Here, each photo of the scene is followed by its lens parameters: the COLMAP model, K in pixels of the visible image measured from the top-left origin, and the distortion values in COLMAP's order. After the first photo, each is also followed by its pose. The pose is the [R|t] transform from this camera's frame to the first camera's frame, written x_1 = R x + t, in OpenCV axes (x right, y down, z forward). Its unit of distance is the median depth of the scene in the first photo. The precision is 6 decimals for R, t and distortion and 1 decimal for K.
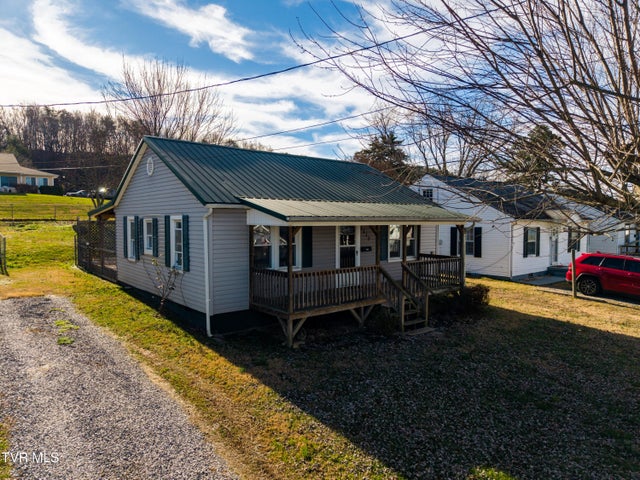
lens RADIAL K [[435.3, 0, 320.0], [0, 435.3, 240.0], [0, 0, 1]] dist [0.001733, -0.004052]
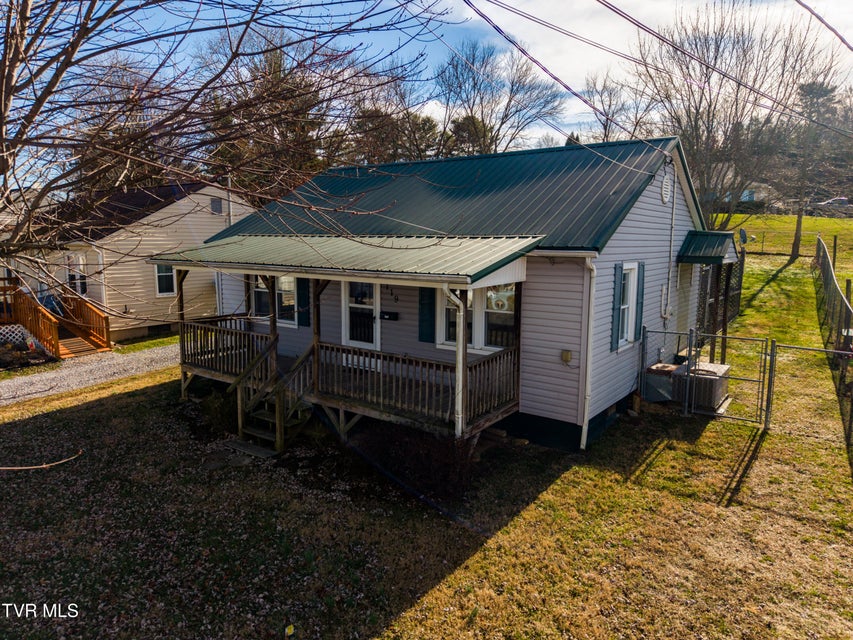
lens RADIAL K [[580.1, 0, 426.5], [0, 580.1, 320.0], [0, 0, 1]] dist [0.001733, -0.004052]
pose [[0.238779, 0.133704, -0.961825, 1.035467], [-0.049152, 0.990870, 0.125540, -0.088823], [0.969829, 0.017299, 0.243170, 1.005141]]
